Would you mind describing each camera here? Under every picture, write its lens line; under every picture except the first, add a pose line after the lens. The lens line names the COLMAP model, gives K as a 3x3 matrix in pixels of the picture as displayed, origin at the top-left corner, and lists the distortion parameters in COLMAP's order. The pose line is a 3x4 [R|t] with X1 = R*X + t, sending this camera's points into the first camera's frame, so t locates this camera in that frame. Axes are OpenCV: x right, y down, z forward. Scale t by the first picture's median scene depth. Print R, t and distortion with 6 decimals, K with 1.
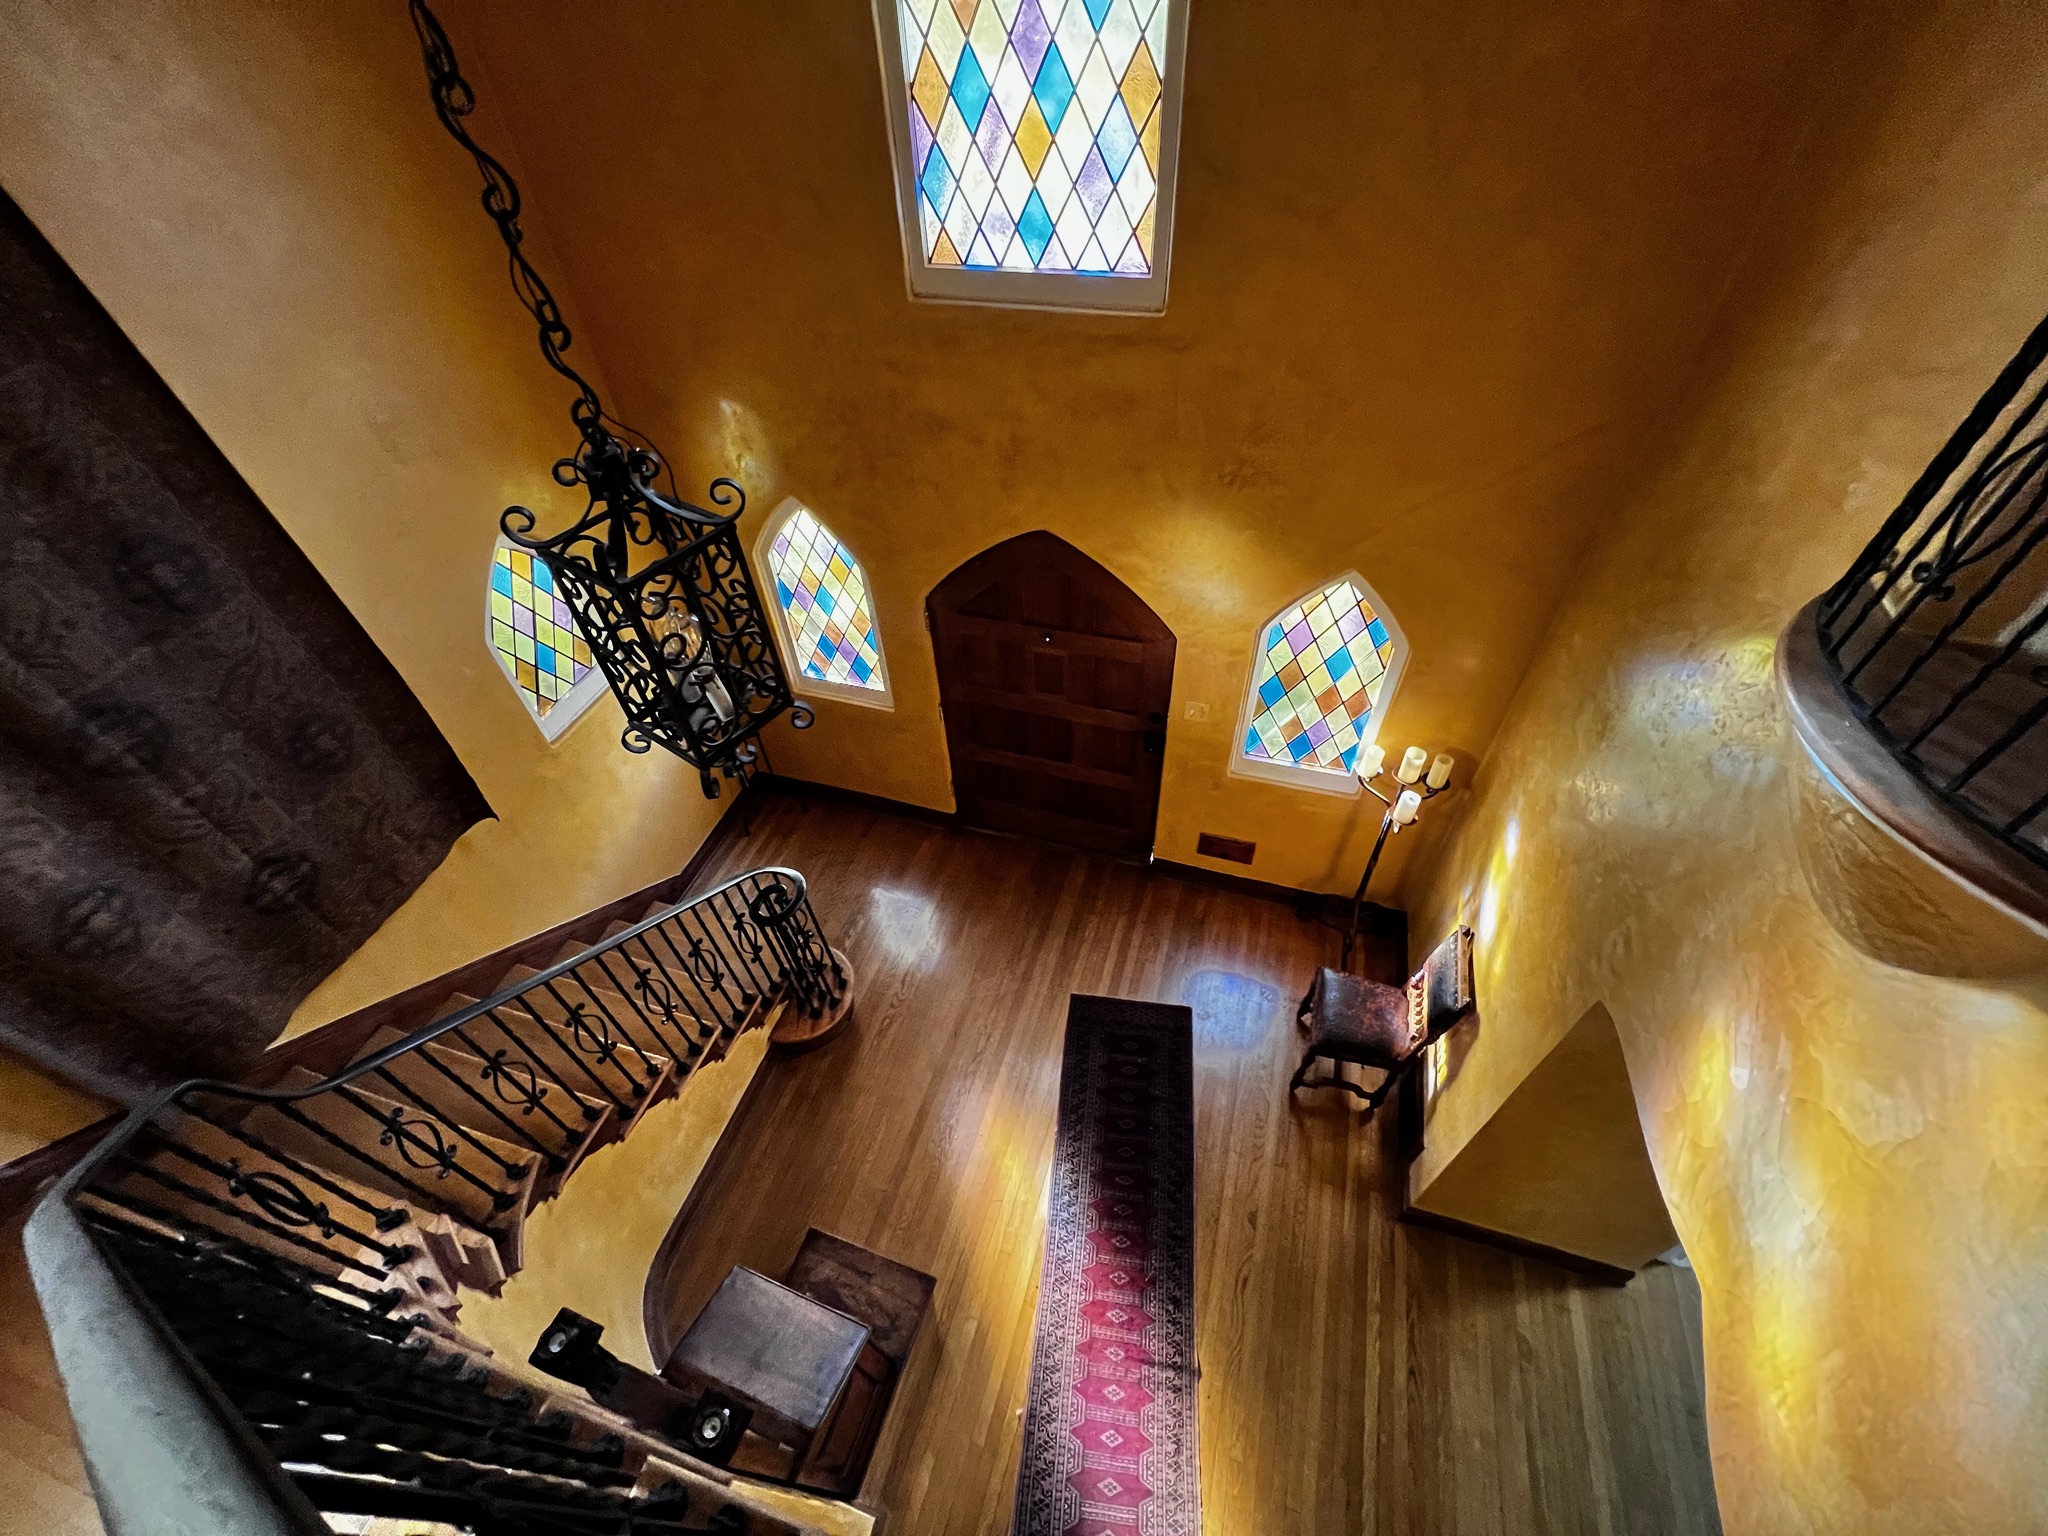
lens RADIAL K [[830.0, 0, 1024.0], [0, 830.0, 768.0], [0, 0, 1]] dist [-0.000896, -0.000198]
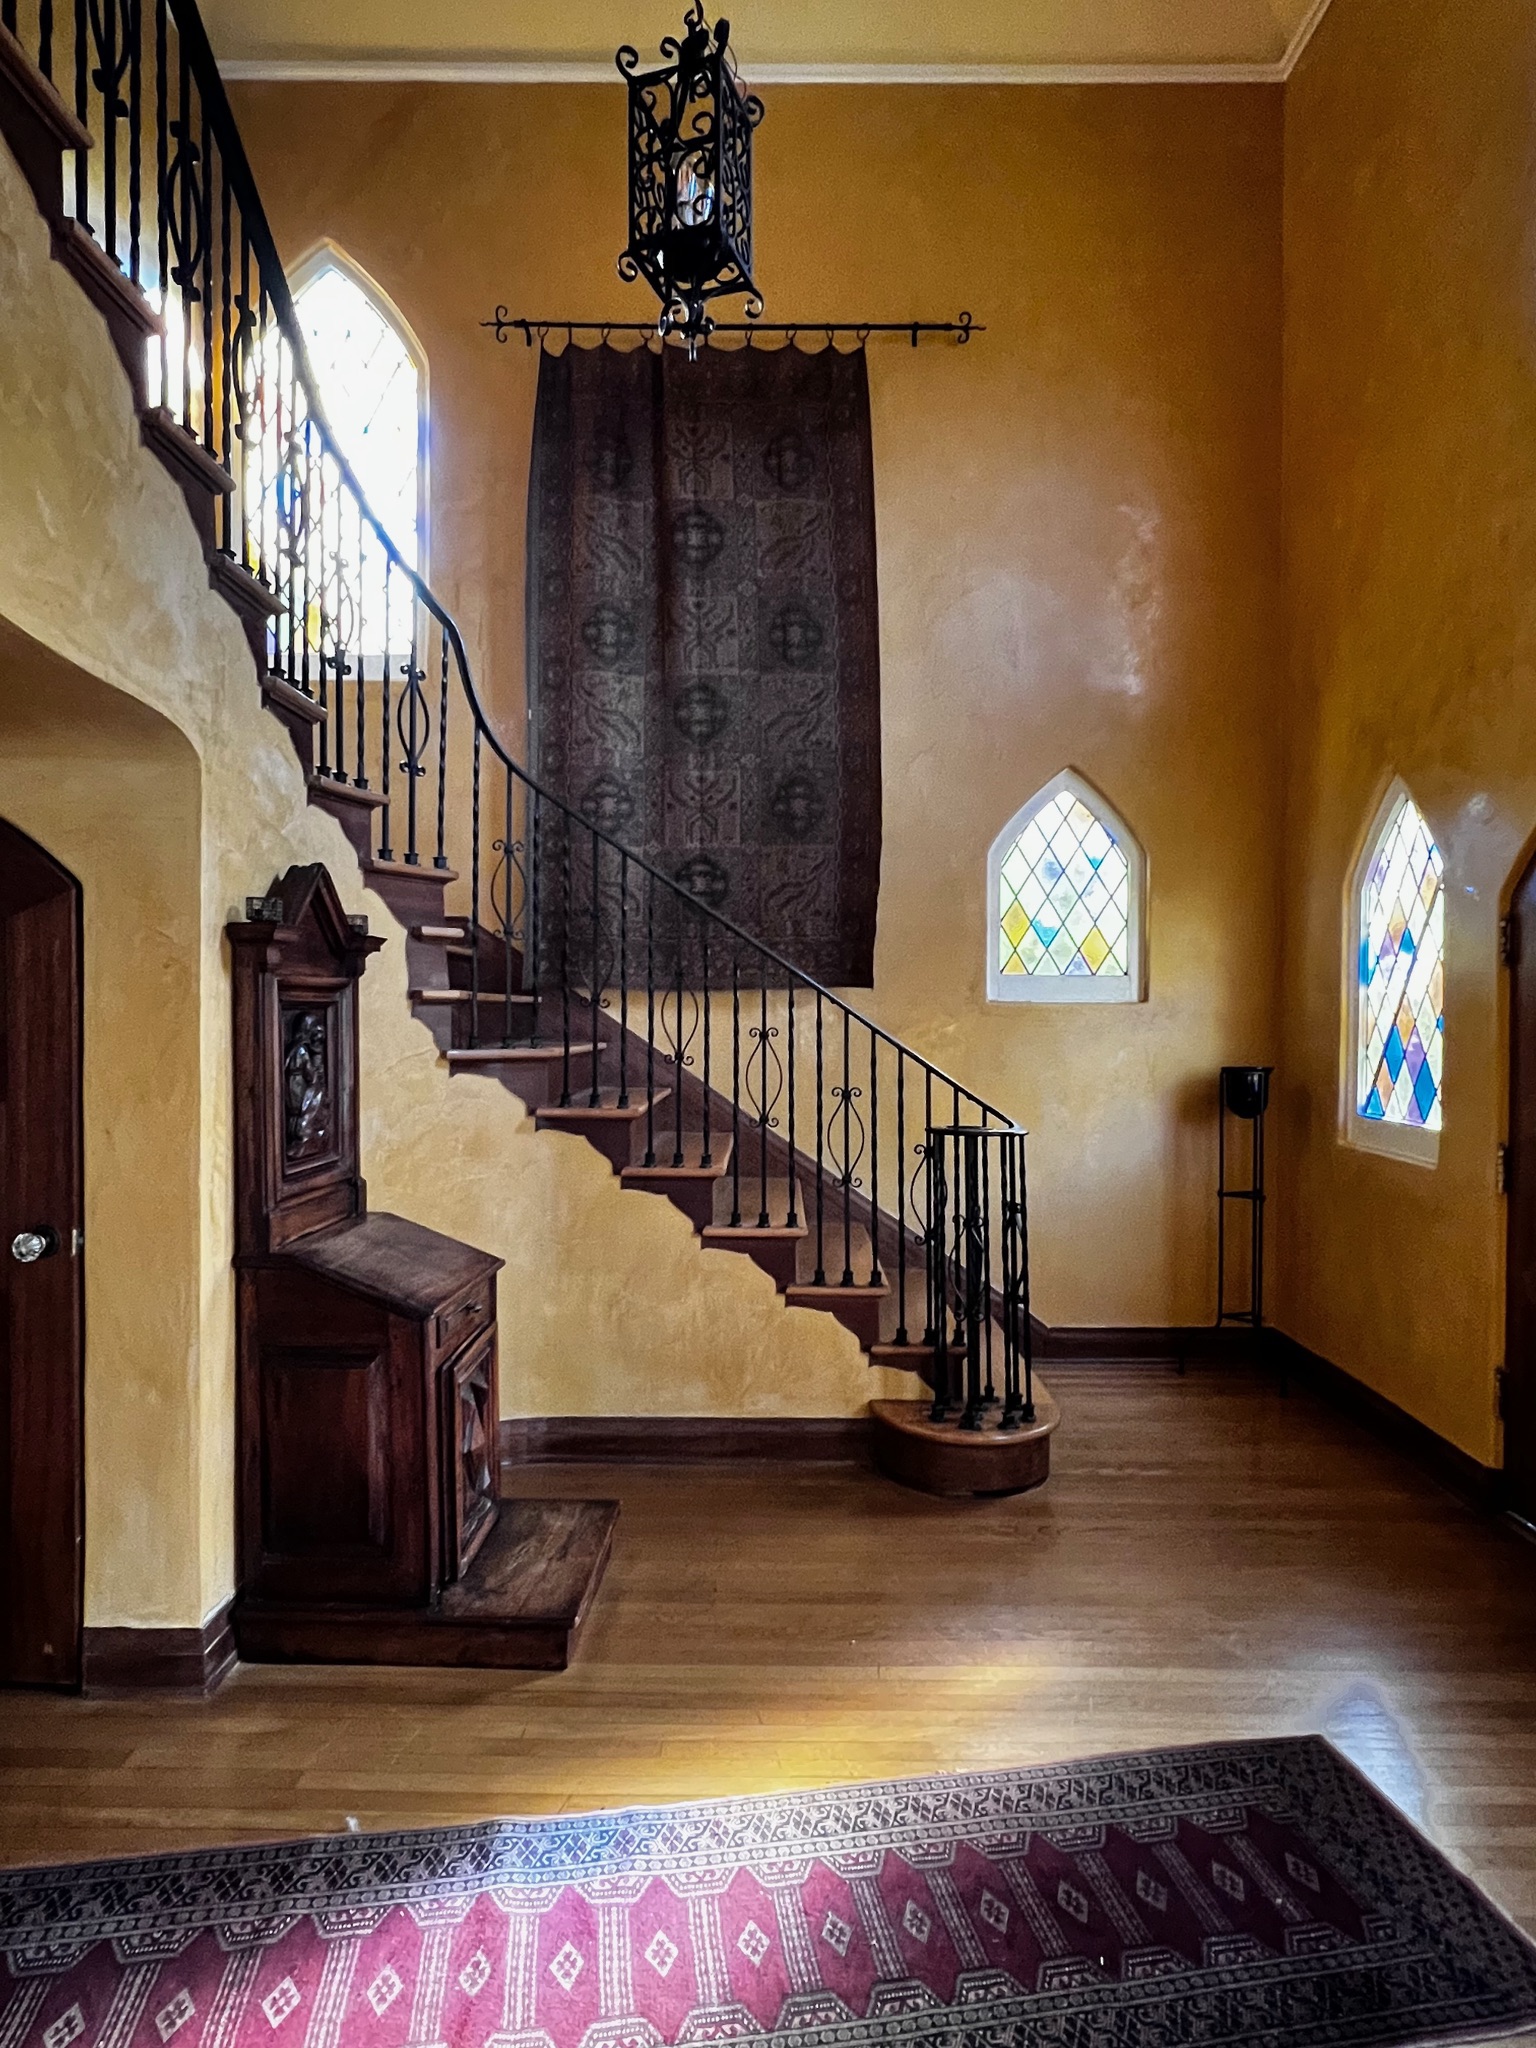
lens RADIAL K [[1215.0, 0, 768.0], [0, 1215.0, 1024.0], [0, 0, 1]] dist [0.020369, 0.000635]
pose [[0.292188, 0.046433, -0.955233, 0.813734], [-0.696814, 0.694457, -0.179386, 0.540868], [0.655039, 0.718034, 0.235267, 0.837390]]
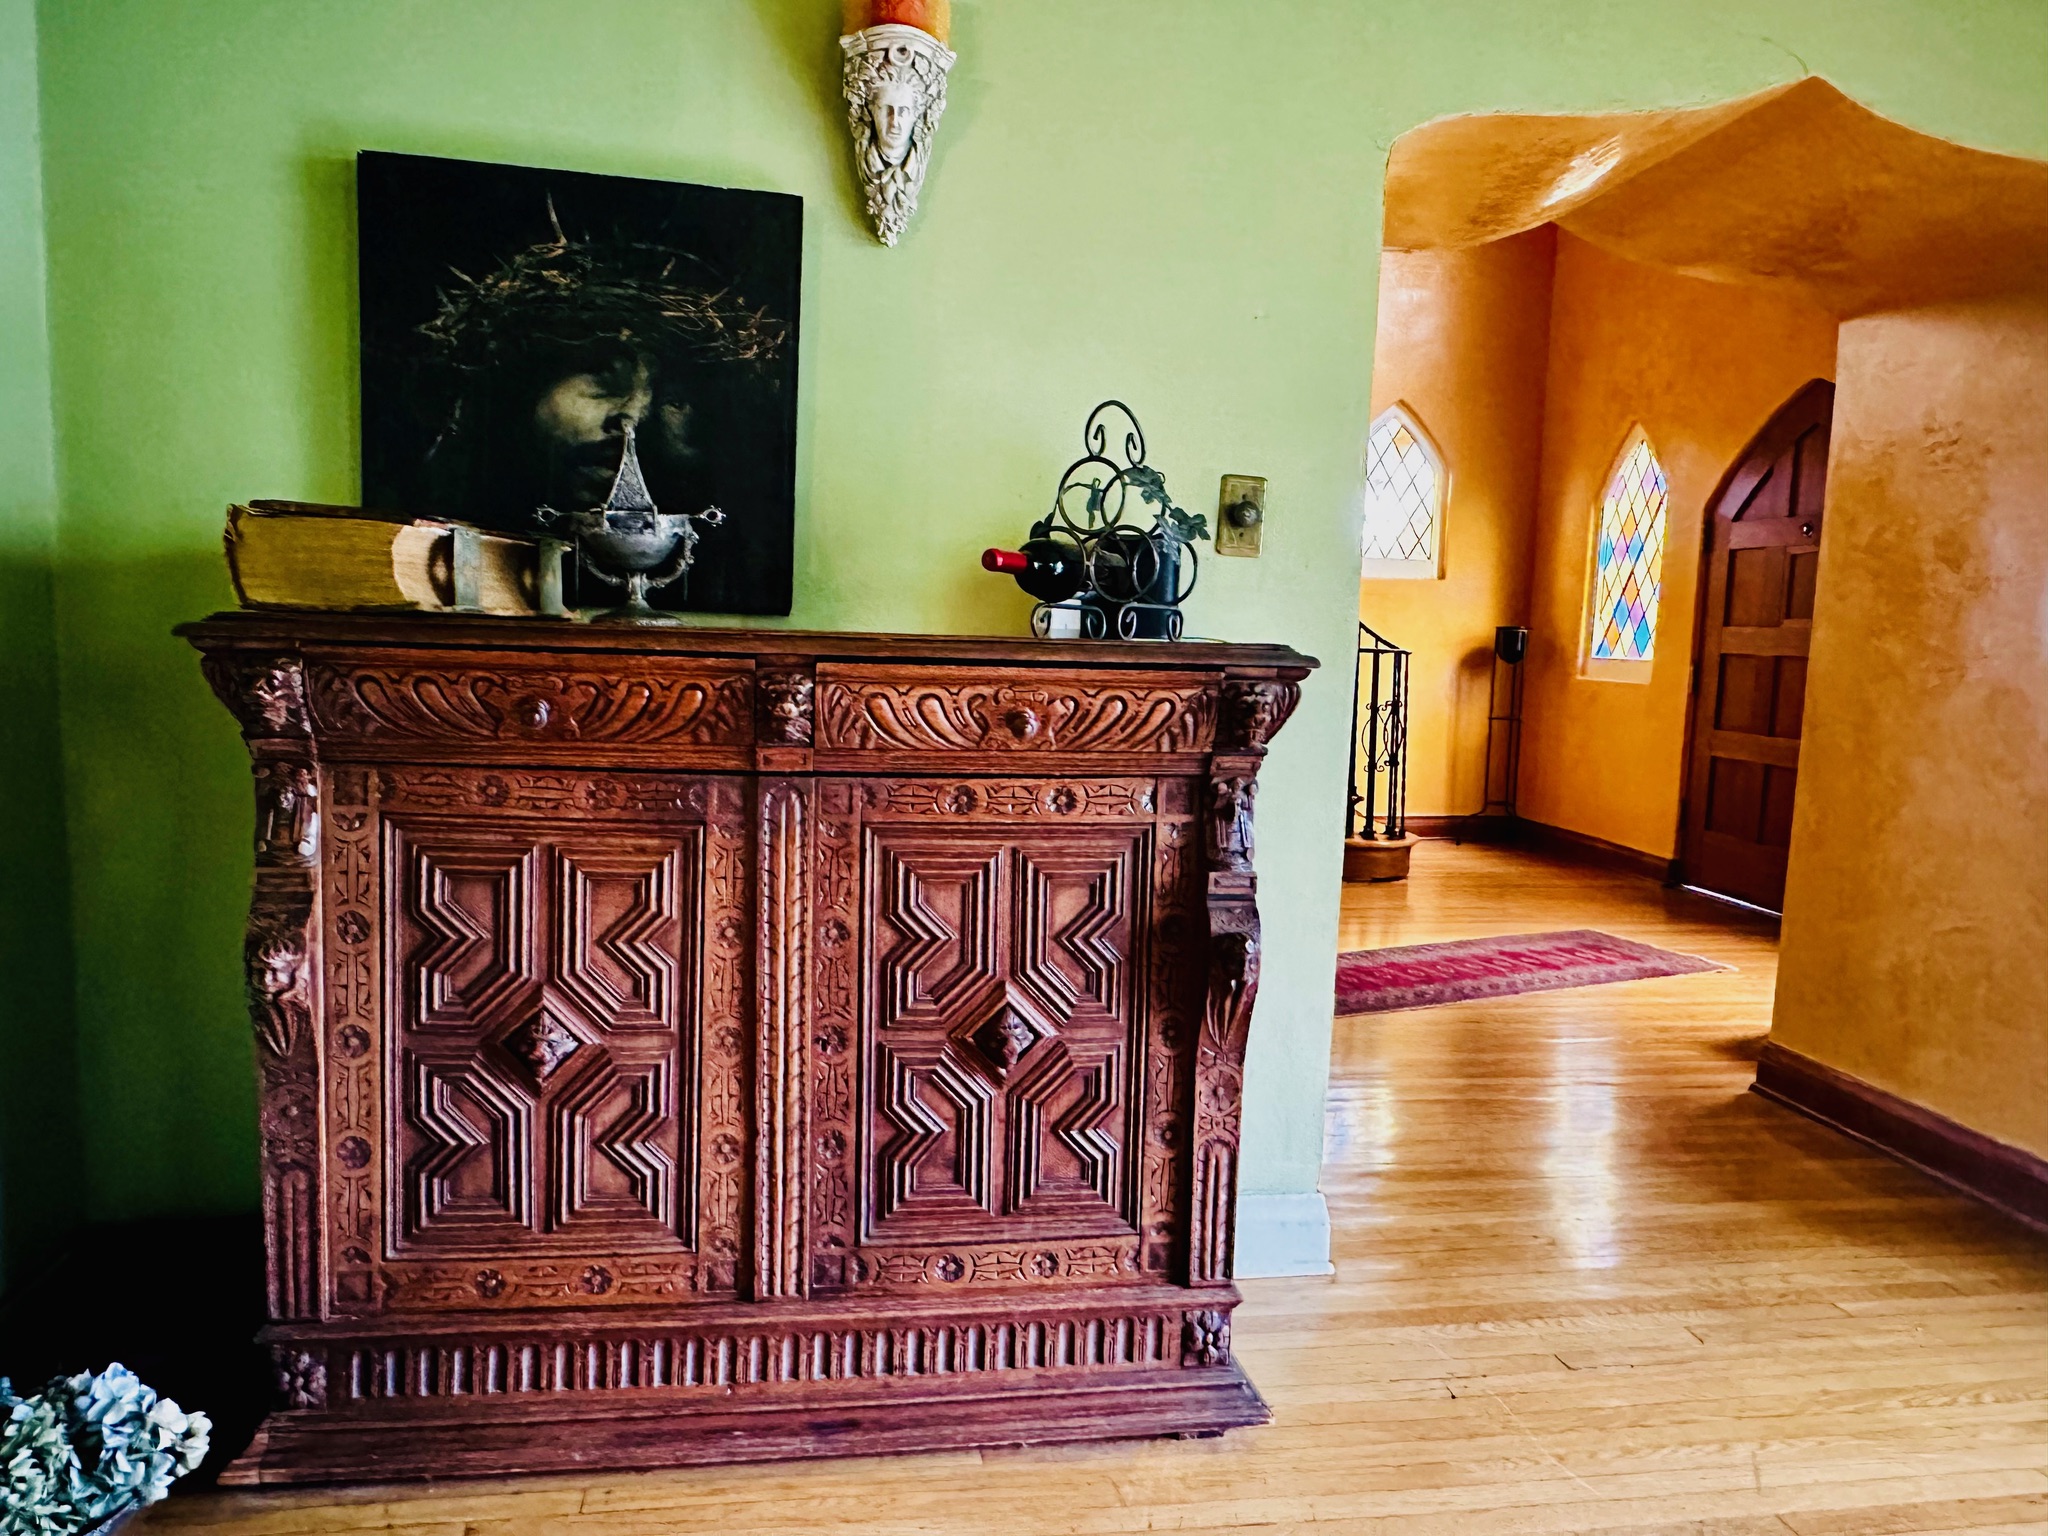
lens RADIAL K [[1405.7, 0, 1024.0], [0, 1405.7, 768.0], [0, 0, 1]] dist [0.003966, 0.000955]
pose [[0.408134, 0.142439, -0.901742, 1.549685], [-0.685380, 0.700299, -0.199589, 1.247828], [0.603060, 0.699494, 0.383440, 0.247927]]
